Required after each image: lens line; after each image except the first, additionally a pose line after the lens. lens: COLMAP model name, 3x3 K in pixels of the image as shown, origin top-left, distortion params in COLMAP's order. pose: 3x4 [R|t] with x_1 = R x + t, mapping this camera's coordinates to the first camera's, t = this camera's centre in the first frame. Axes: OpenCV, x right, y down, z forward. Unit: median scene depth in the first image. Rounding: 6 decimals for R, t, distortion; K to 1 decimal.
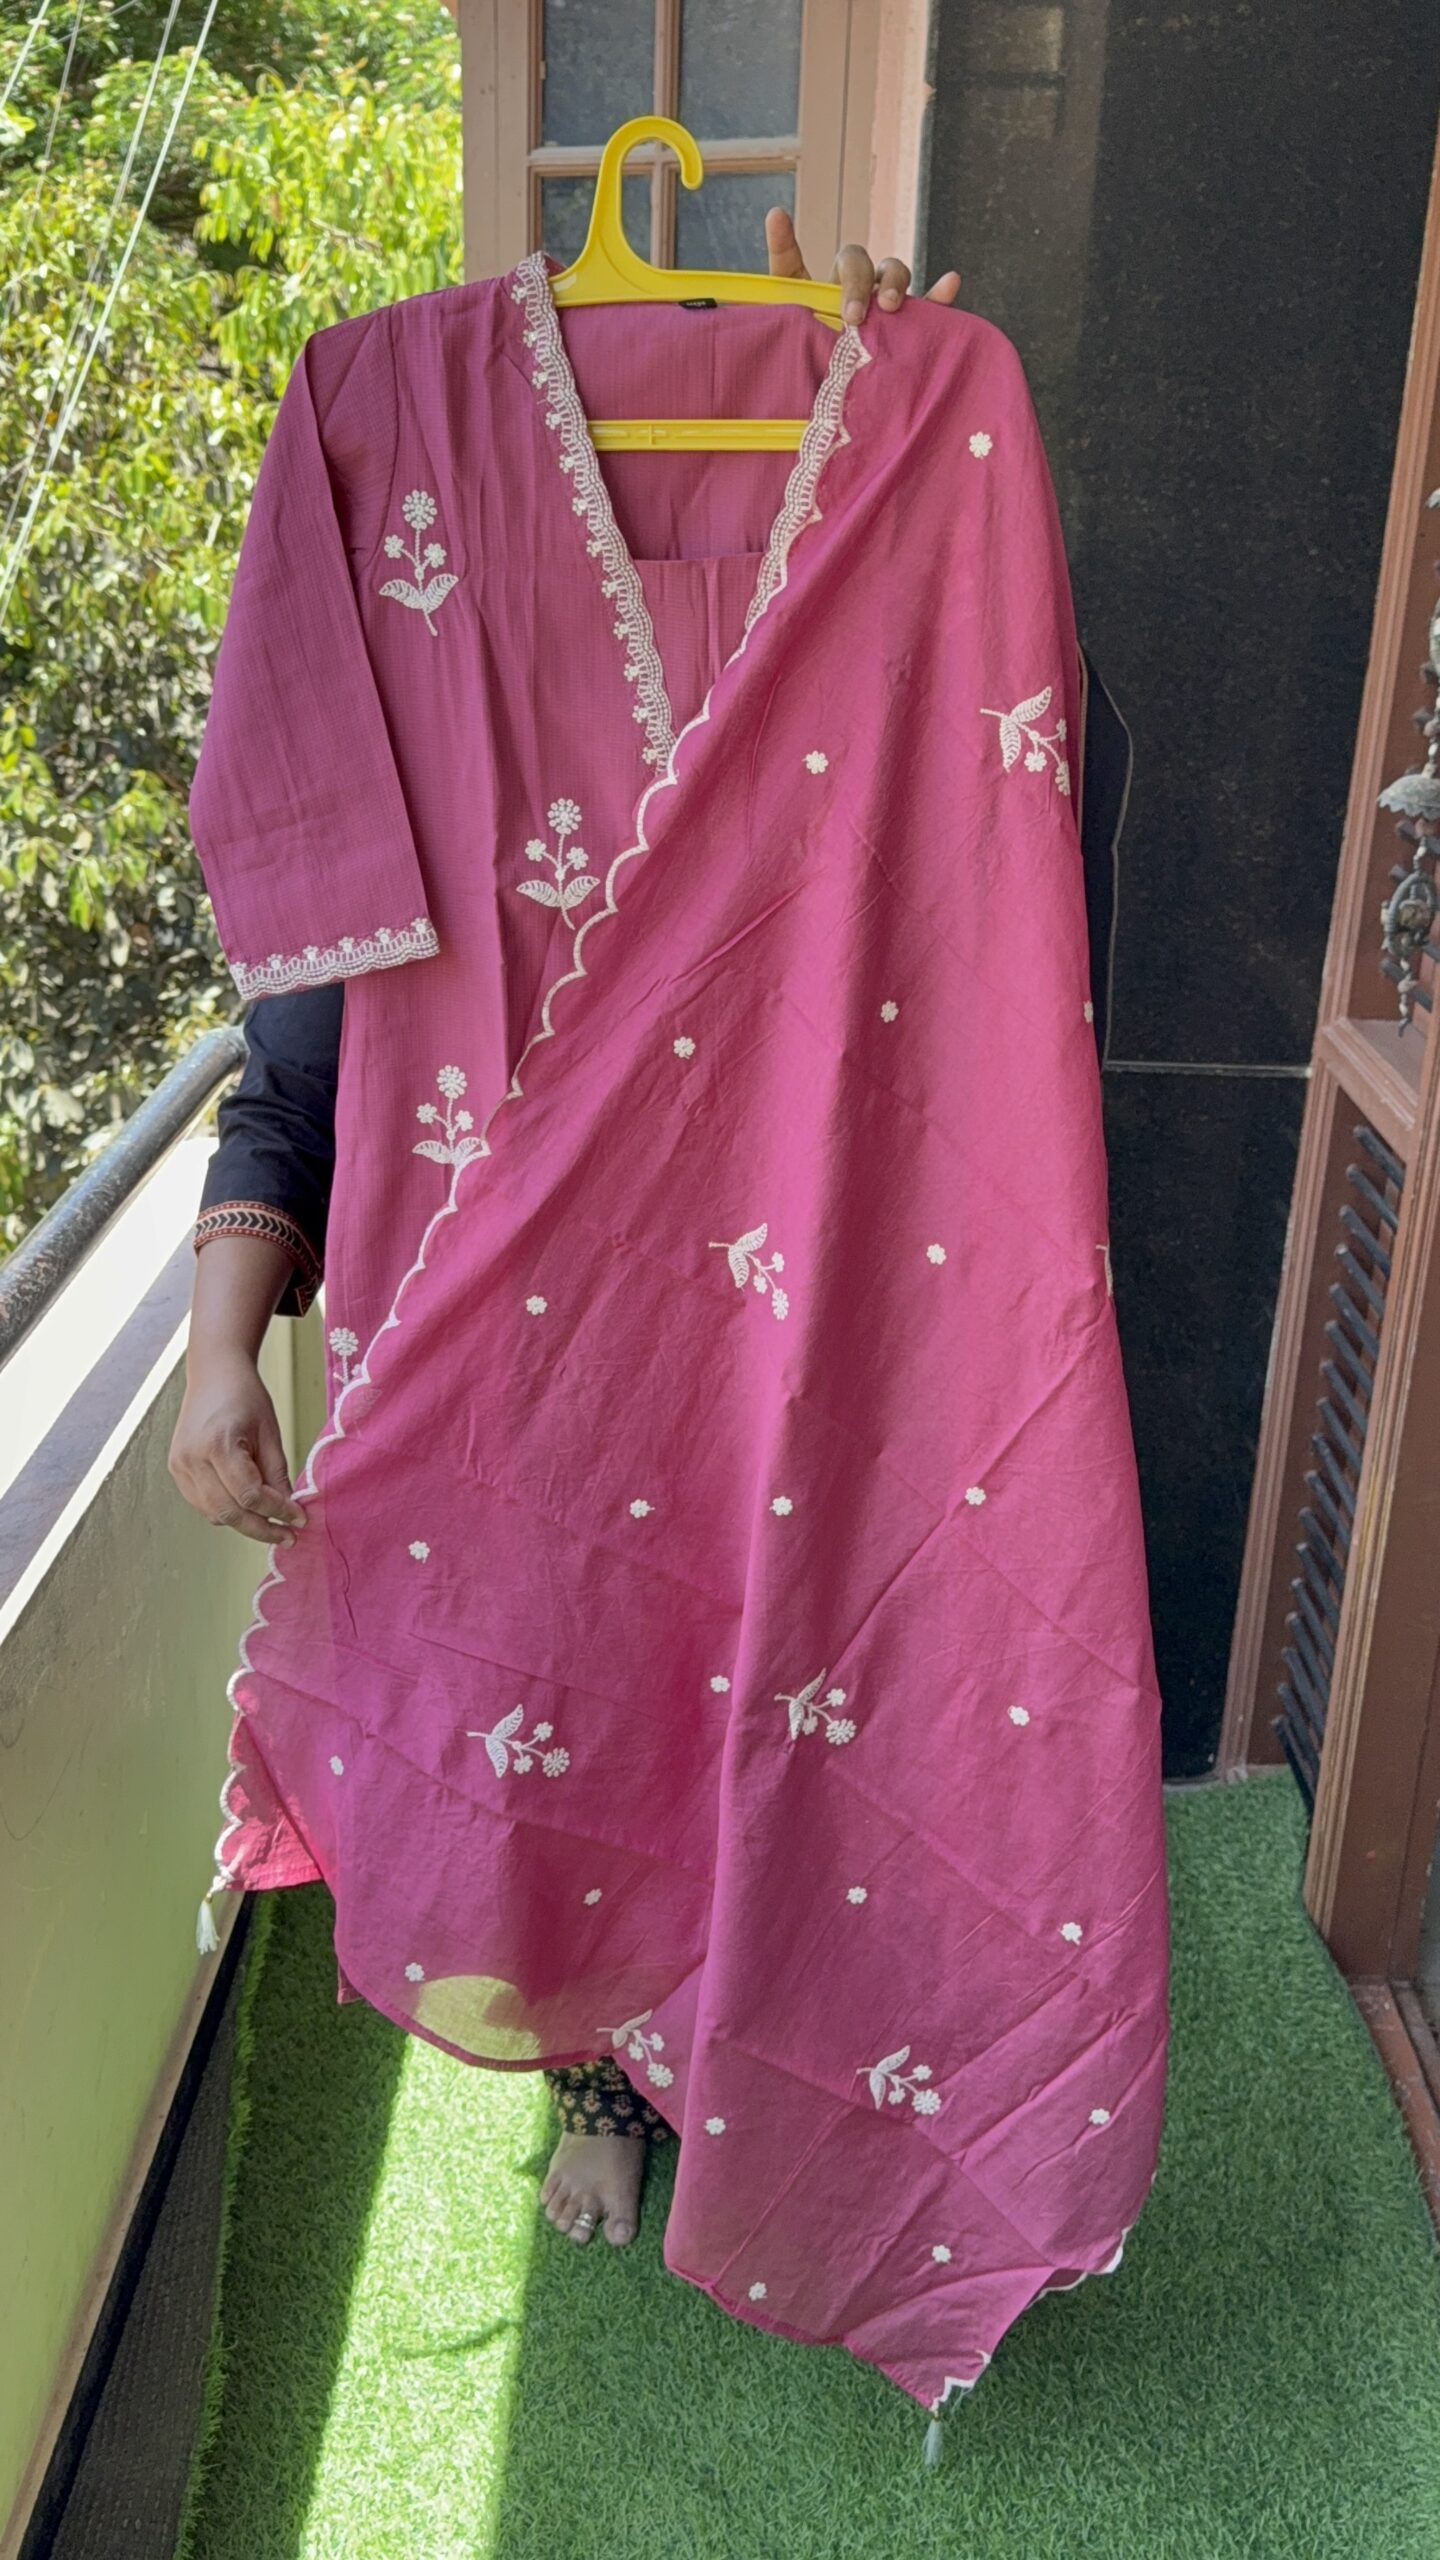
lens RADIAL K [[2413.3, 0, 684.0], [0, 2413.3, 1277.5], [0, 0, 1]] dist [0.220326, -0.538016]
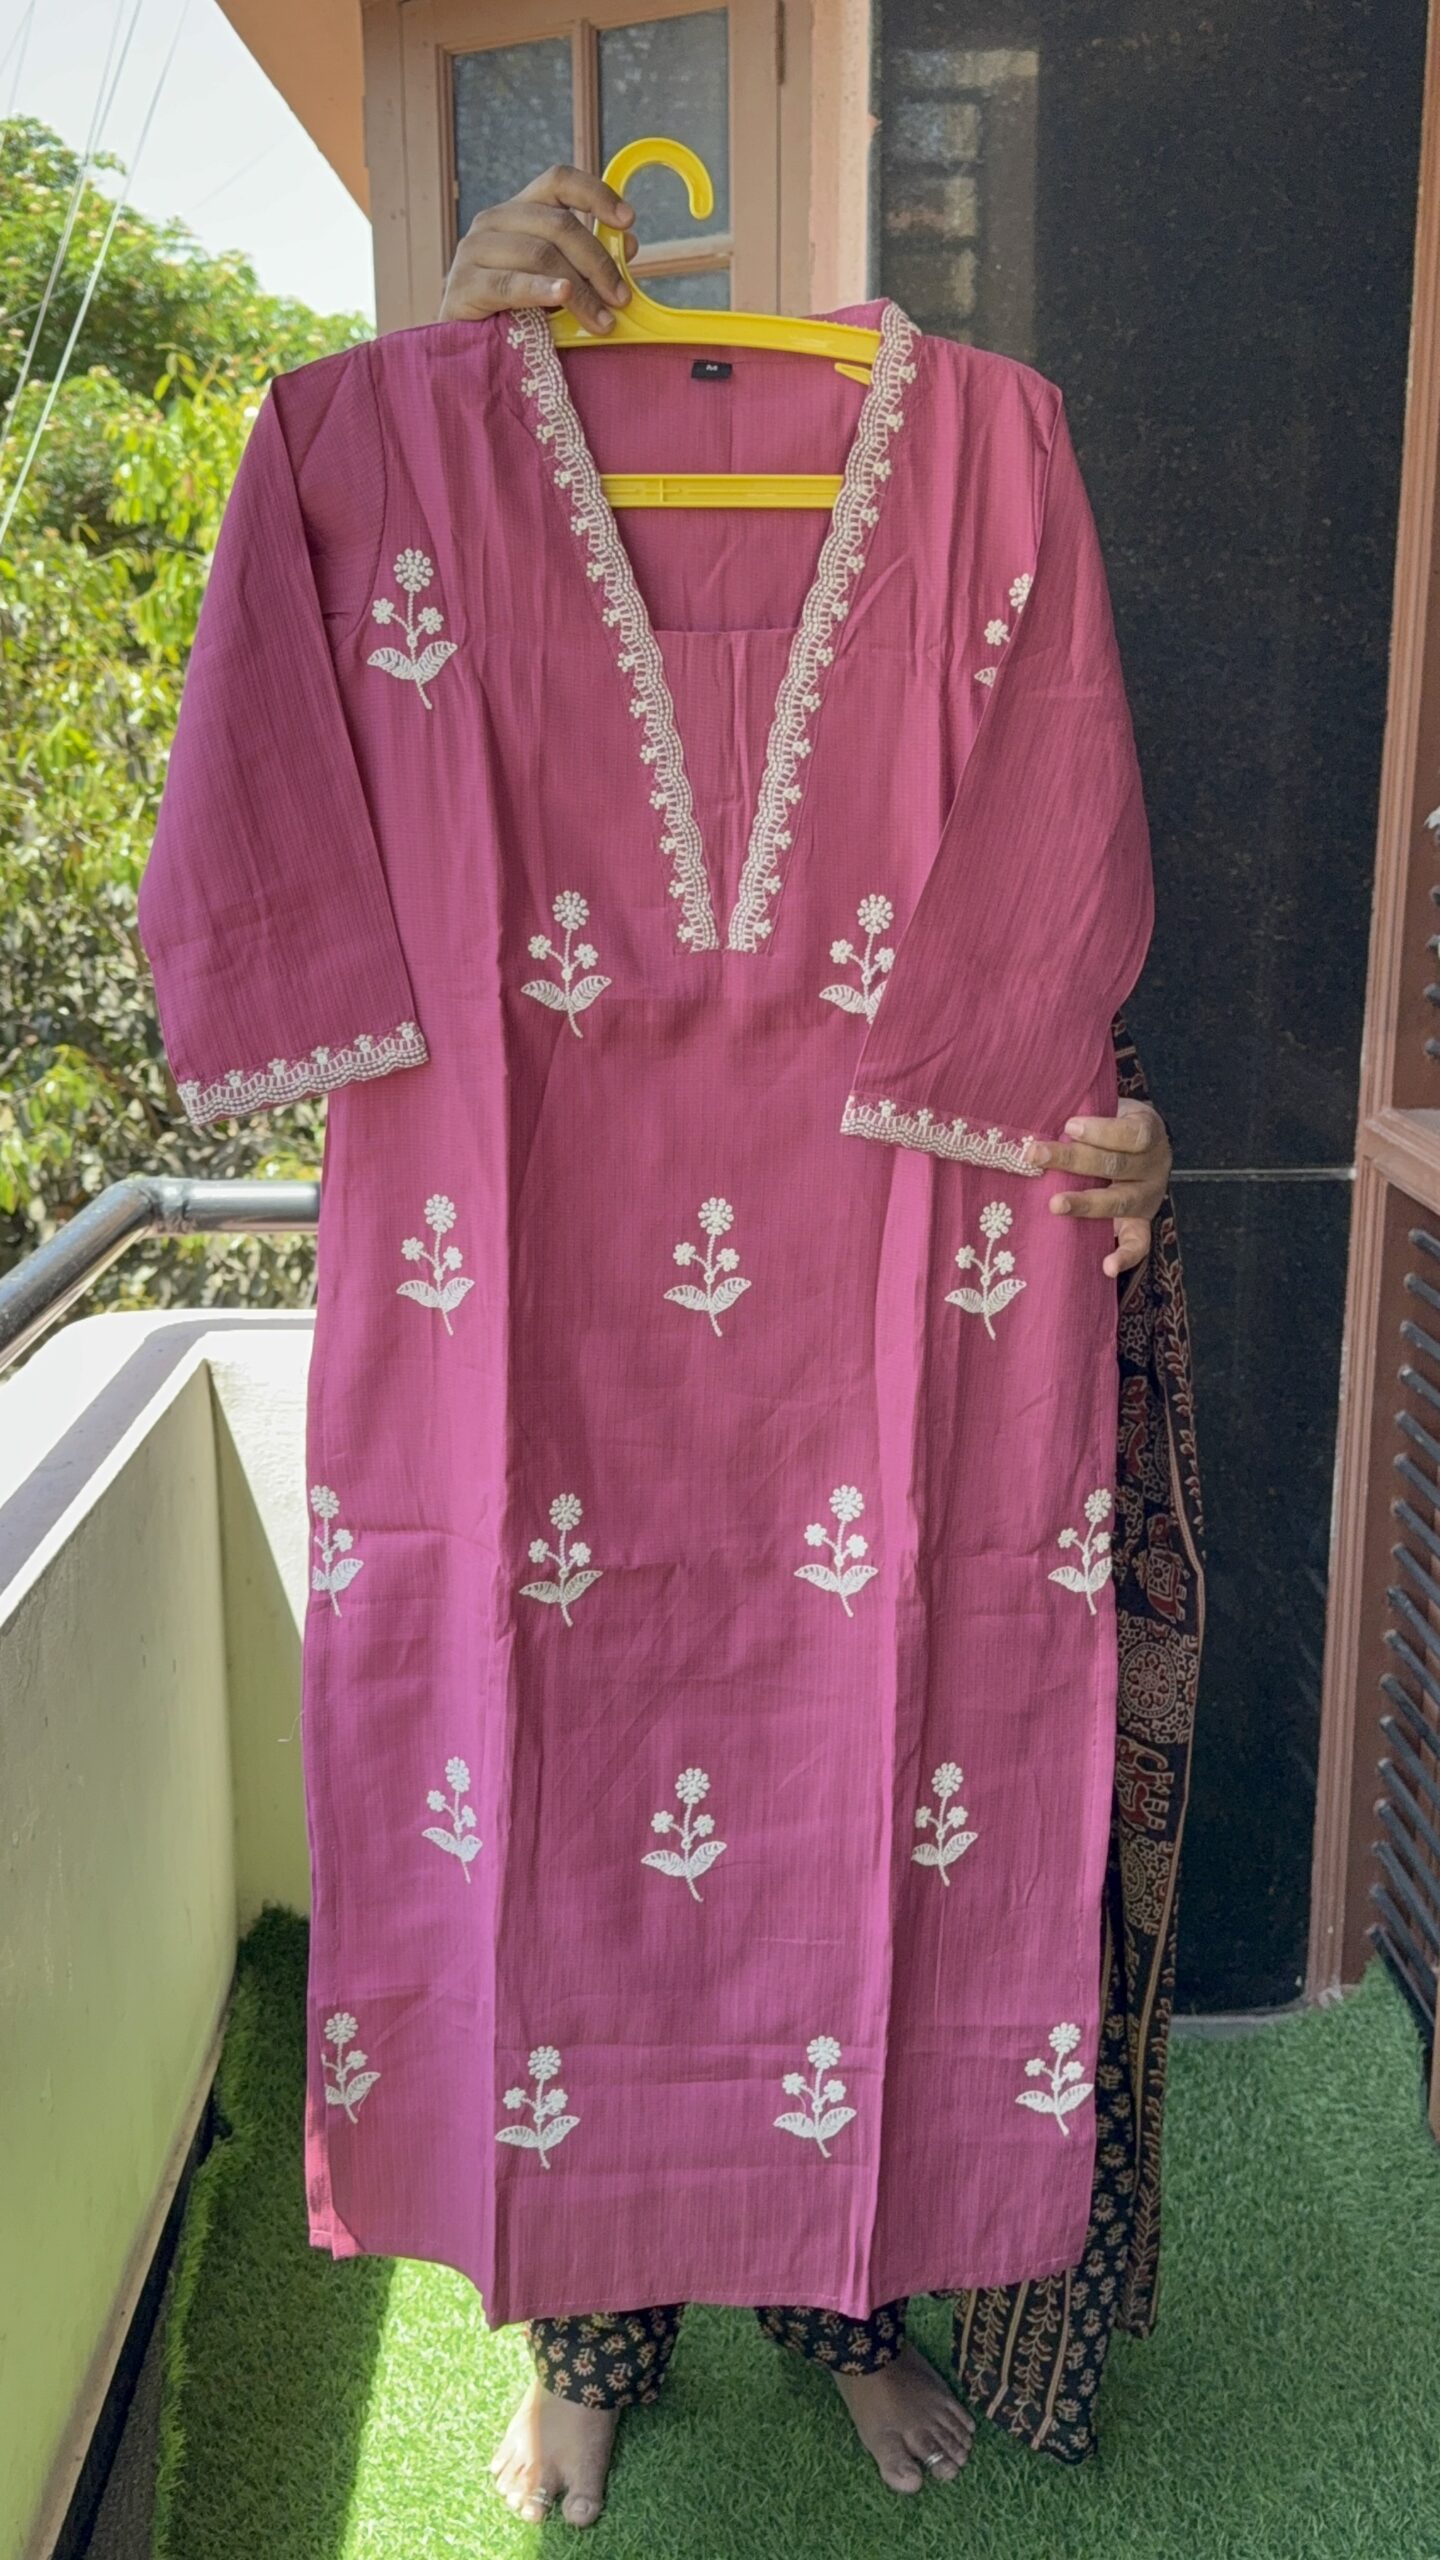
lens RADIAL K [[2472.0, 0, 707.0], [0, 2472.0, 1287.1], [0, 0, 1]] dist [0.220584, -0.524630]
pose [[0.998497, -0.046178, 0.029522, -0.009675], [0.049447, 0.991327, -0.121761, 0.055477], [-0.023643, 0.123037, 0.992120, 0.096420]]
